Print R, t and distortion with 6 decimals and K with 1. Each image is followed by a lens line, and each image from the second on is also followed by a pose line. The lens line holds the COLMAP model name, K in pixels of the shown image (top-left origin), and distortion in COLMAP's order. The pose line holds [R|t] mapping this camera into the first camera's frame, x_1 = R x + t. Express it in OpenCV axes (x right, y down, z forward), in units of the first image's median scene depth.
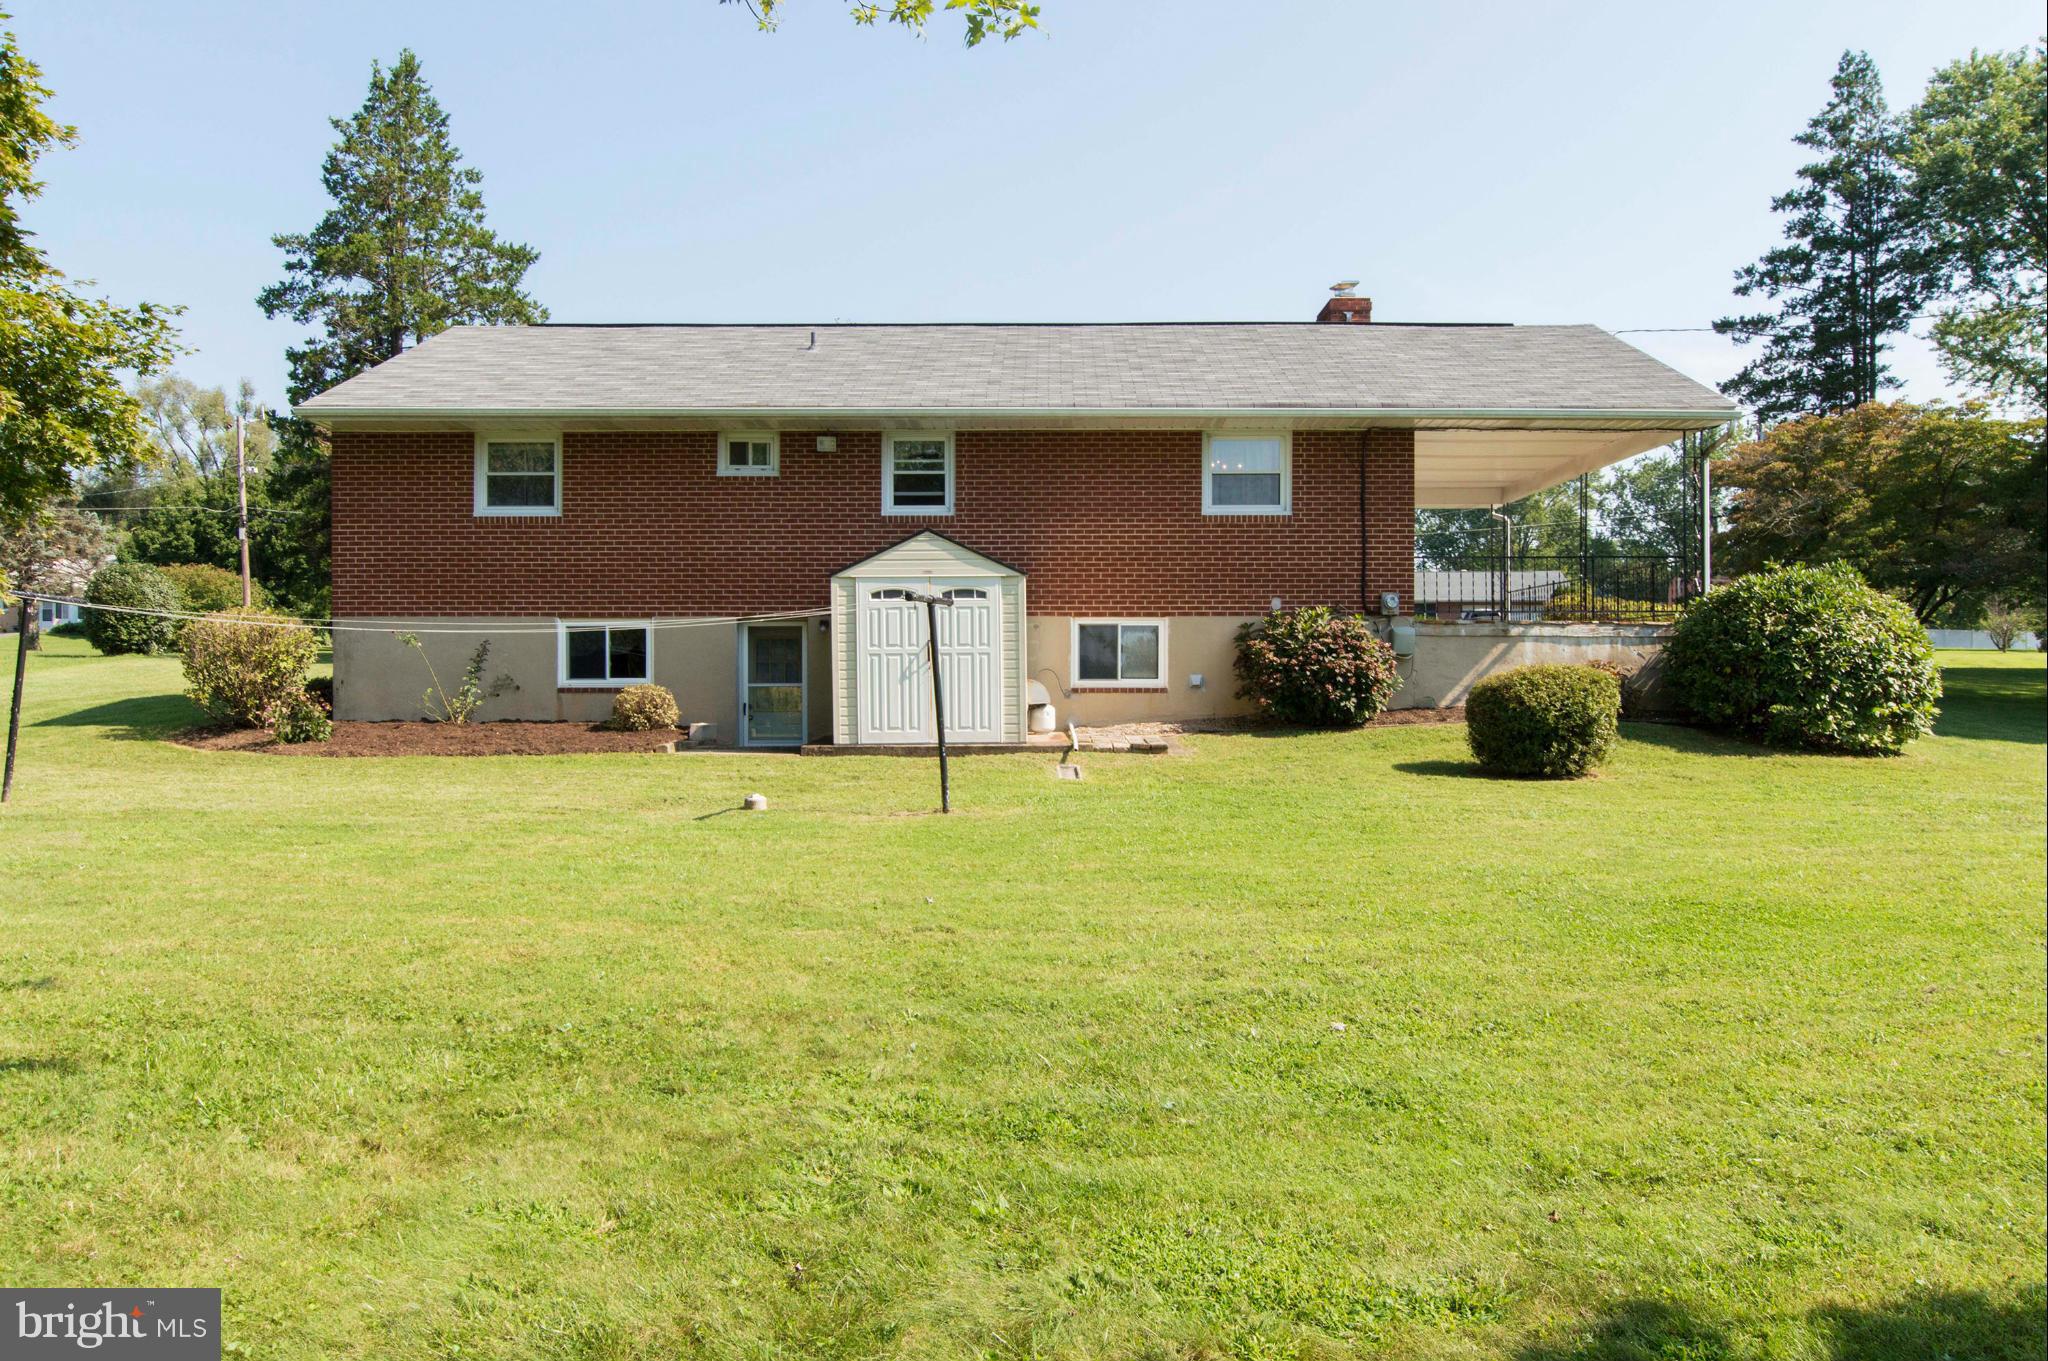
lens RADIAL K [[929.0, 0, 1024.2], [0, 929.0, 687.8], [0, 0, 1]] dist [0.000148, -0.000296]
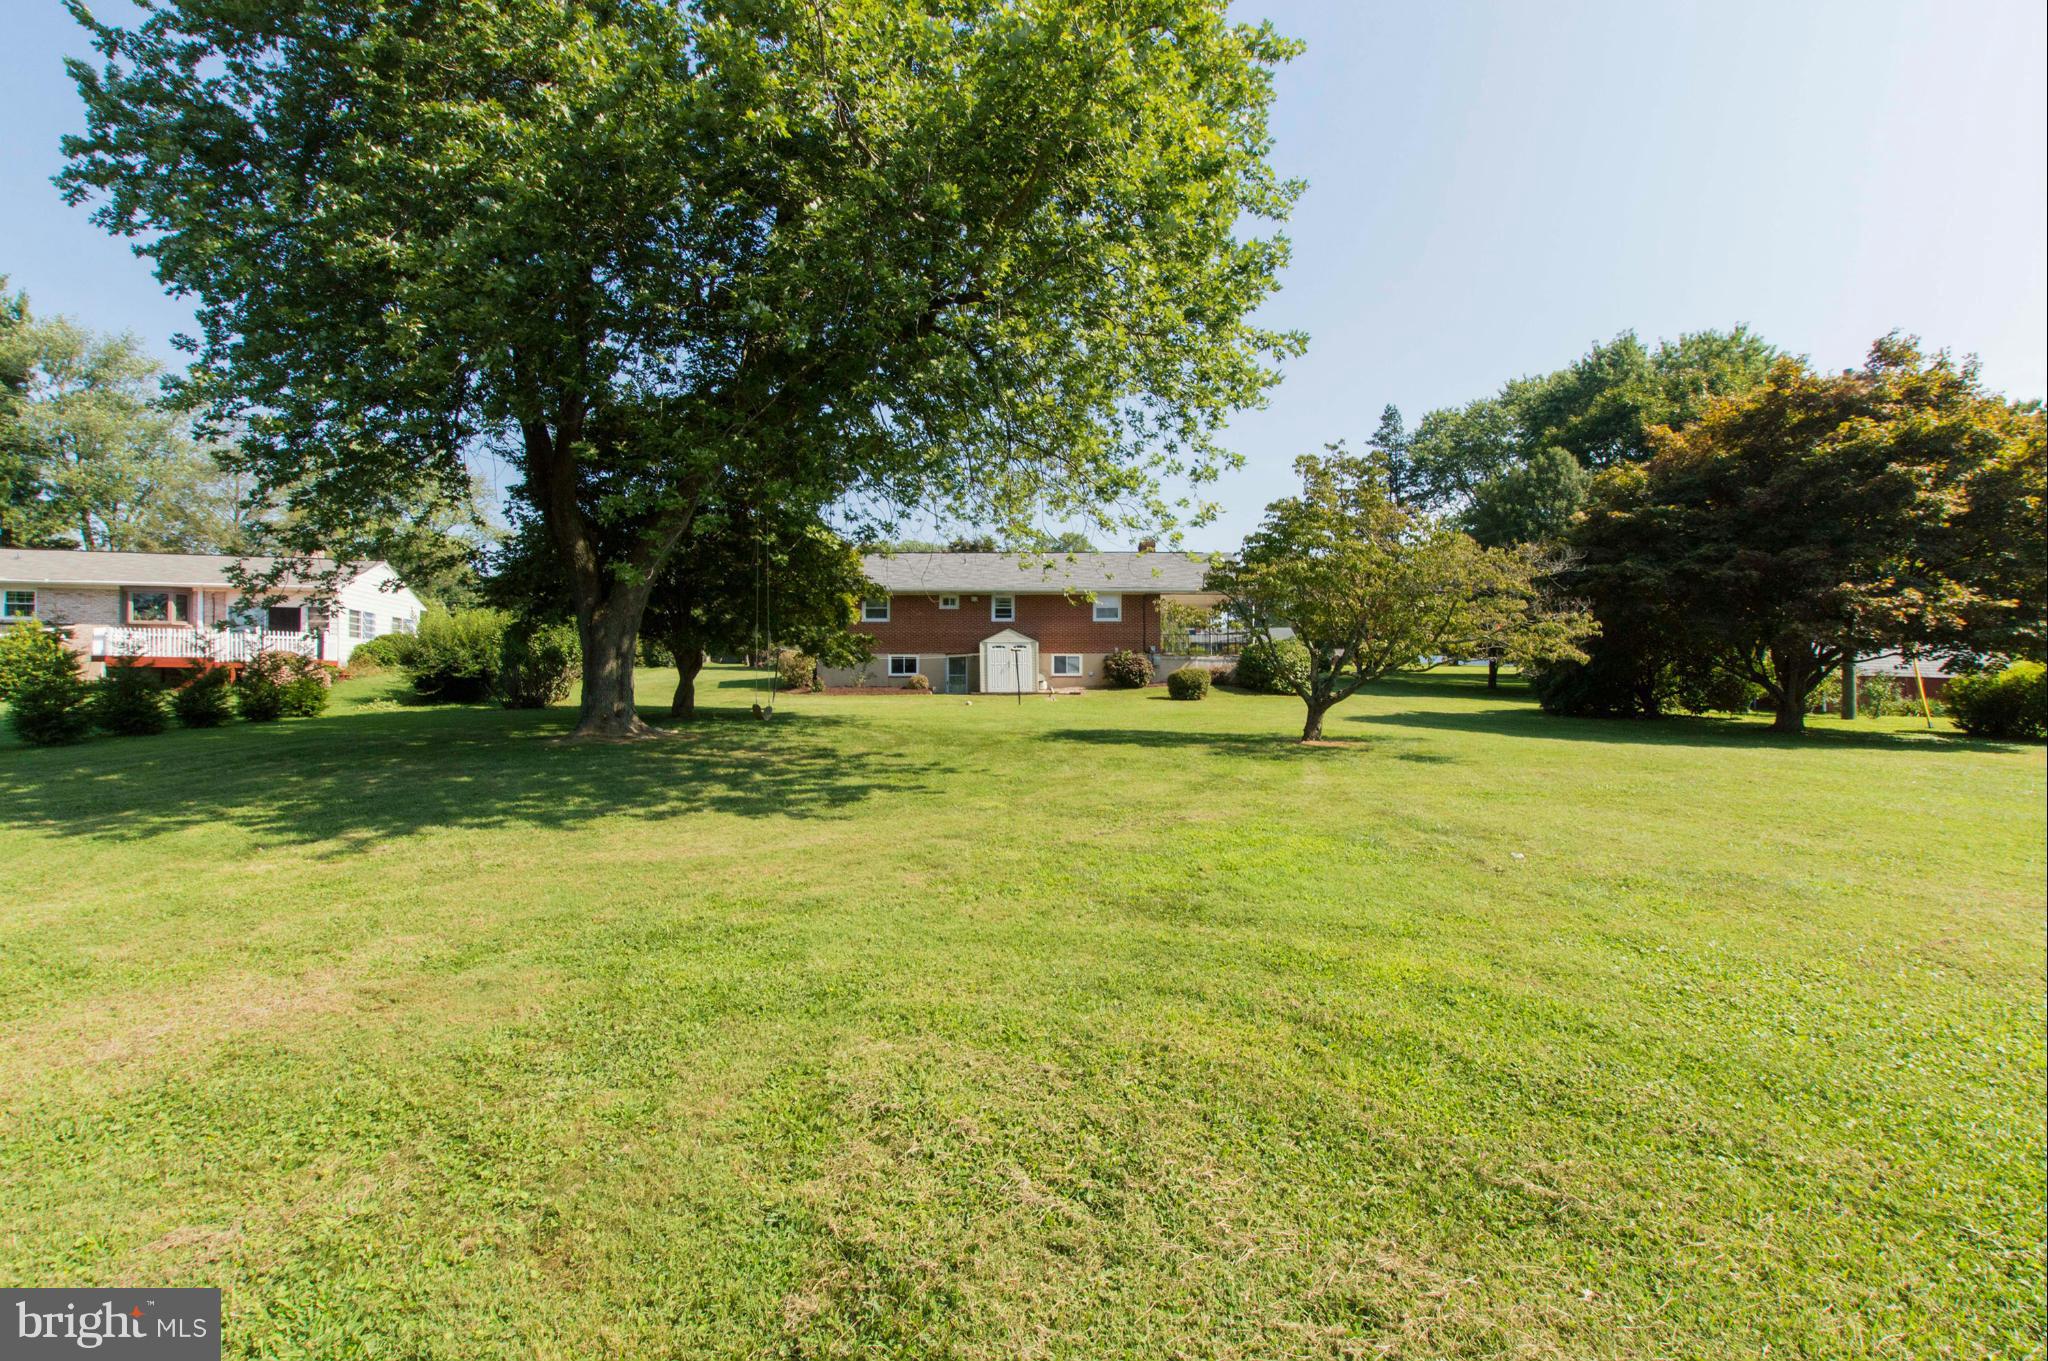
lens RADIAL K [[929.0, 0, 1024.2], [0, 929.0, 687.8], [0, 0, 1]] dist [0.000148, -0.000296]
pose [[0.999443, -0.000808, 0.033363, -0.148790], [0.001817, 0.999542, -0.030220, 0.136269], [-0.033323, 0.030264, 0.998986, -2.166278]]
